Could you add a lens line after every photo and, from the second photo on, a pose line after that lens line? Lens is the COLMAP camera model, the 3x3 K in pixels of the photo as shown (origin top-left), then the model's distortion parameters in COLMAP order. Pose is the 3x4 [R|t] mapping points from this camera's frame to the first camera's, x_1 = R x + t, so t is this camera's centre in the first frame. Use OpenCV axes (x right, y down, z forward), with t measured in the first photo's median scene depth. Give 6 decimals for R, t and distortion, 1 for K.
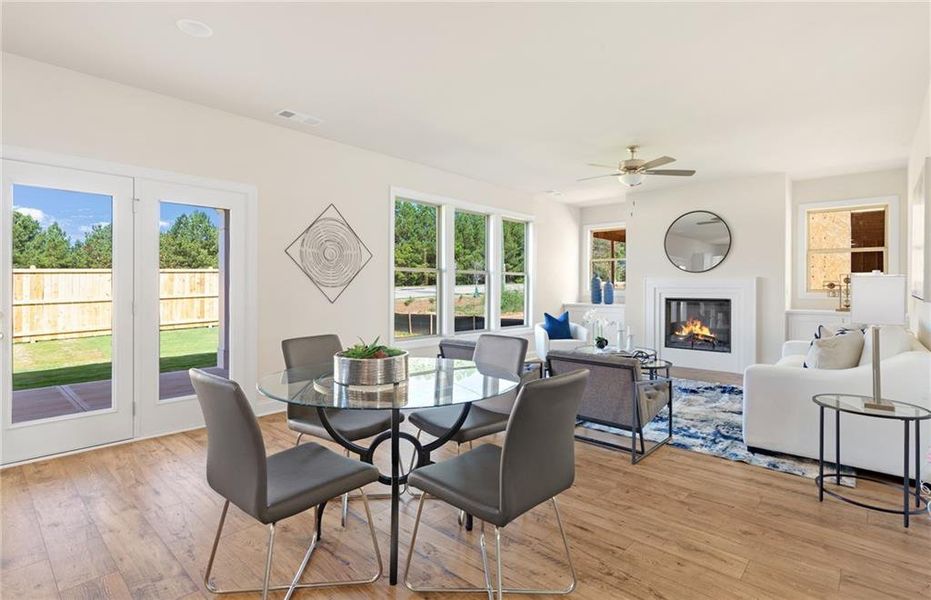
lens RADIAL K [[455.9, 0, 465.5], [0, 455.9, 300.0], [0, 0, 1]] dist [-0.000809, -0.000244]
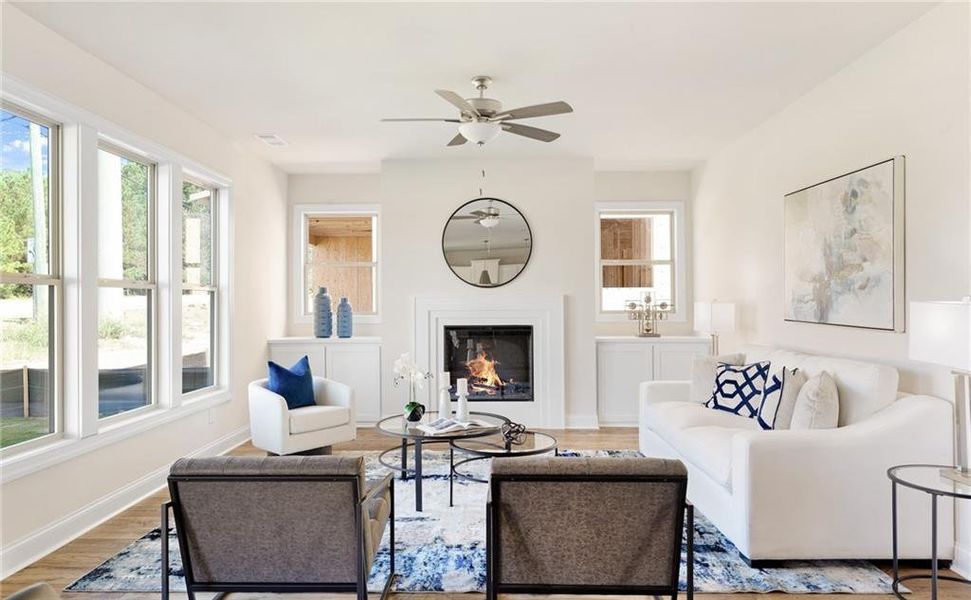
lens RADIAL K [[653.8, 0, 485.5], [0, 653.8, 300.0], [0, 0, 1]] dist [-0.000298, -0.000815]
pose [[0.753337, -0.004527, 0.657620, -0.143103], [0.025533, 0.999424, -0.022369, -0.020401], [-0.657139, 0.033643, 0.753018, 0.270710]]
